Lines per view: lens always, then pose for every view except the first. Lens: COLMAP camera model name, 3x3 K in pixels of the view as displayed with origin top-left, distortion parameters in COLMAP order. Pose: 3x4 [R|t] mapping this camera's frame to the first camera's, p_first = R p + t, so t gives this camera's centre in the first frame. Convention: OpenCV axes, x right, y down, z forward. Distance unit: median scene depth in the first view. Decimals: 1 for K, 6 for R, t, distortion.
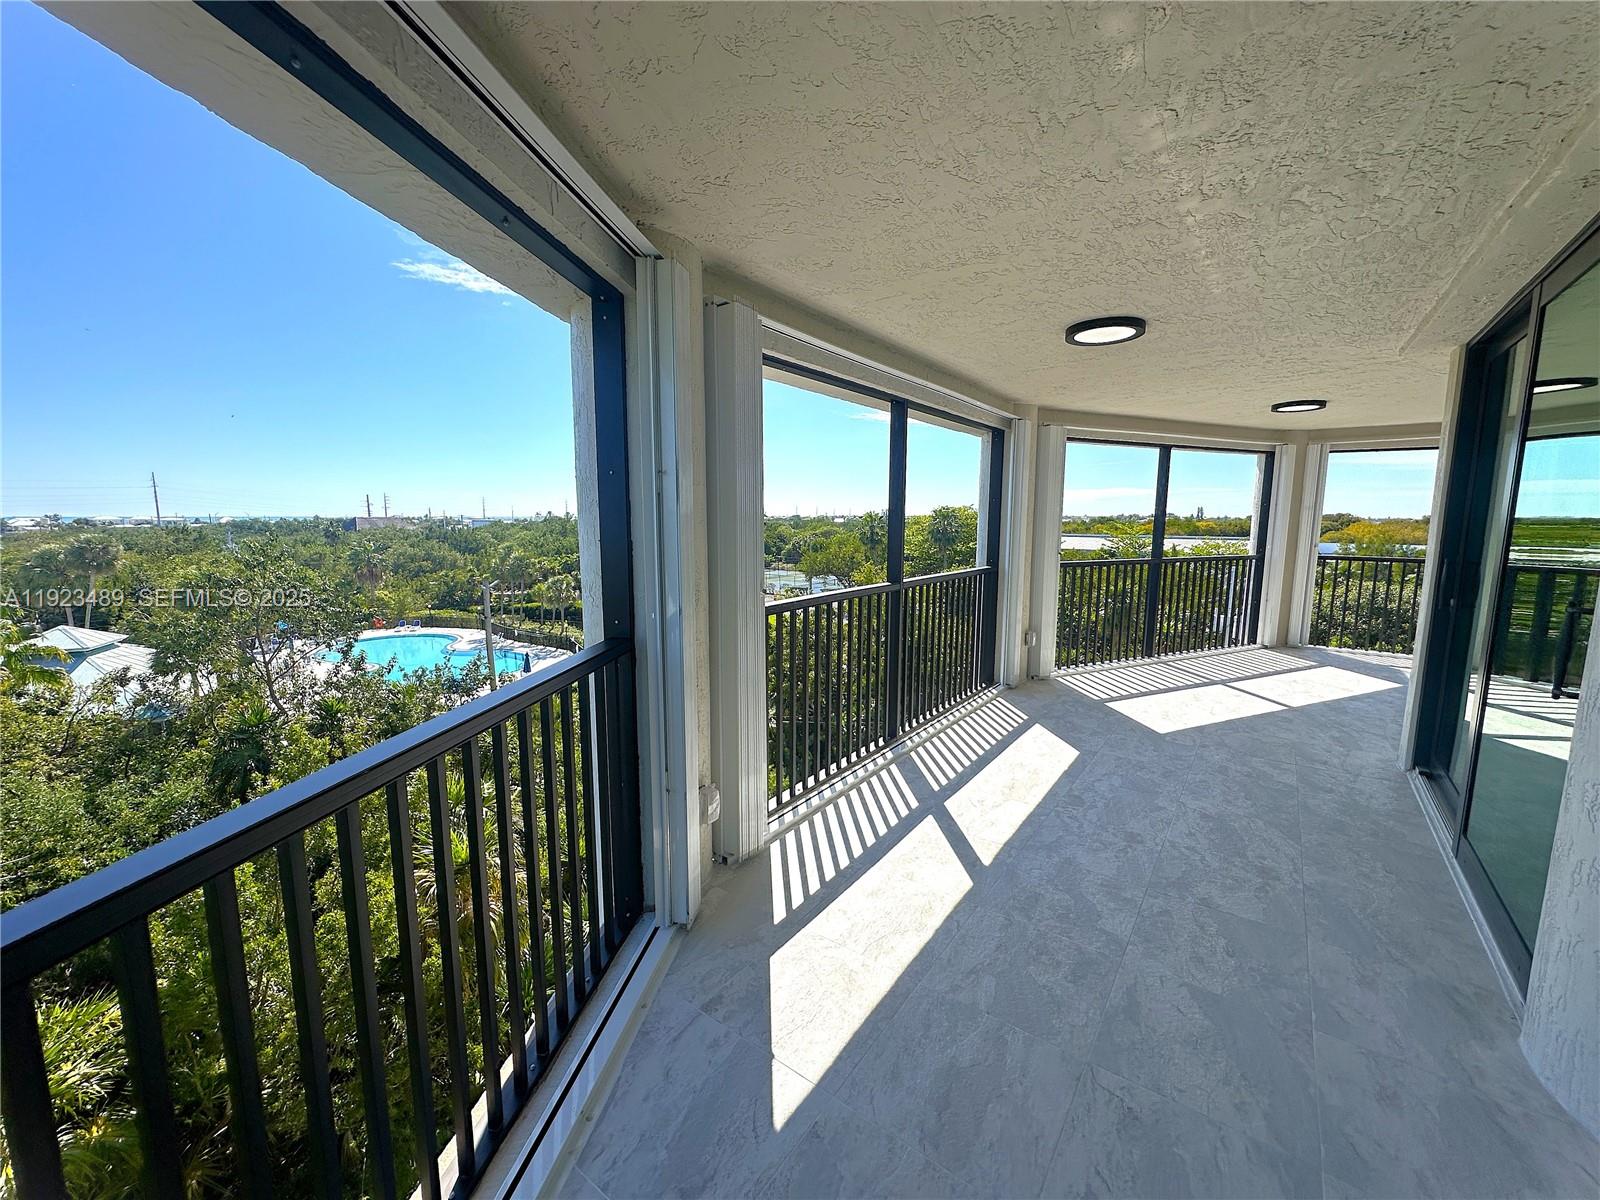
lens RADIAL K [[640.9, 0, 809.5], [0, 640.9, 598.7], [0, 0, 1]] dist [-0.000802, -0.000590]
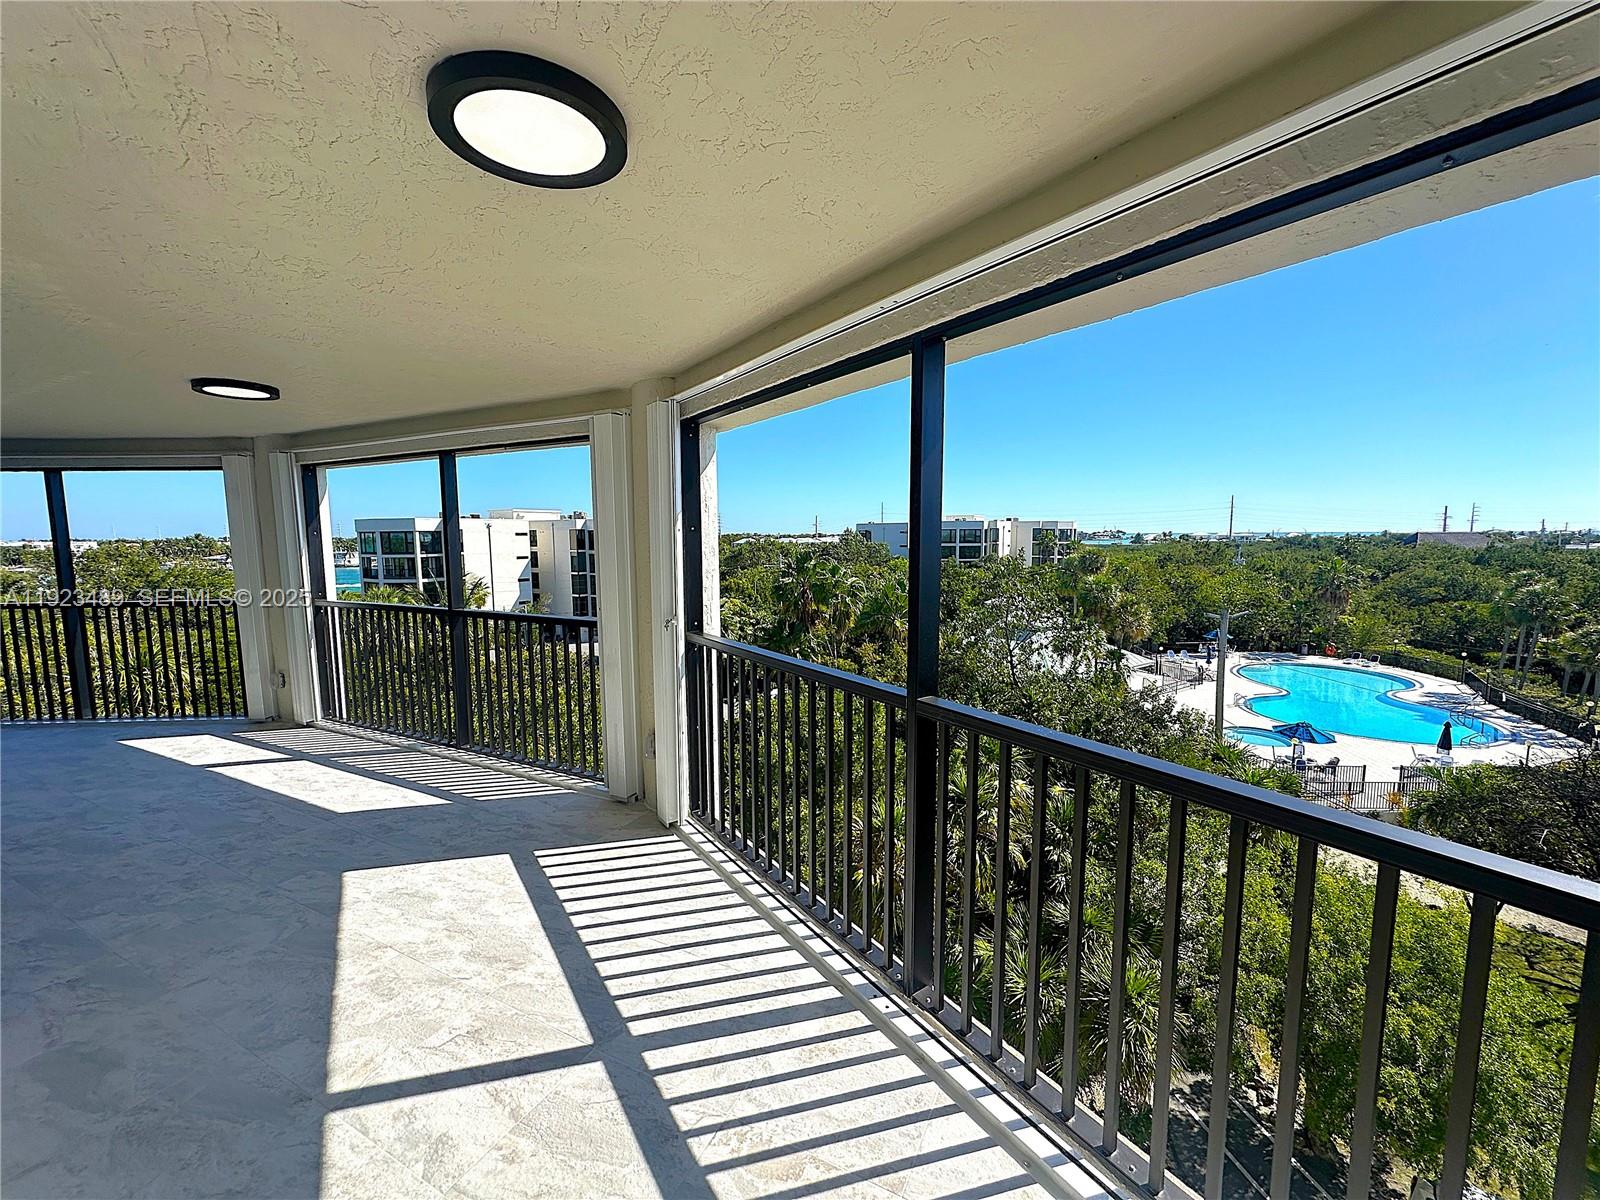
lens RADIAL K [[640.9, 0, 785.2], [0, 640.9, 602.5], [0, 0, 1]] dist [-0.000802, -0.000590]
pose [[0.157422, 0.108160, -0.981590, 1.372343], [-0.124560, 0.988220, 0.088914, -0.211133], [0.979644, 0.108270, 0.169040, 1.428121]]
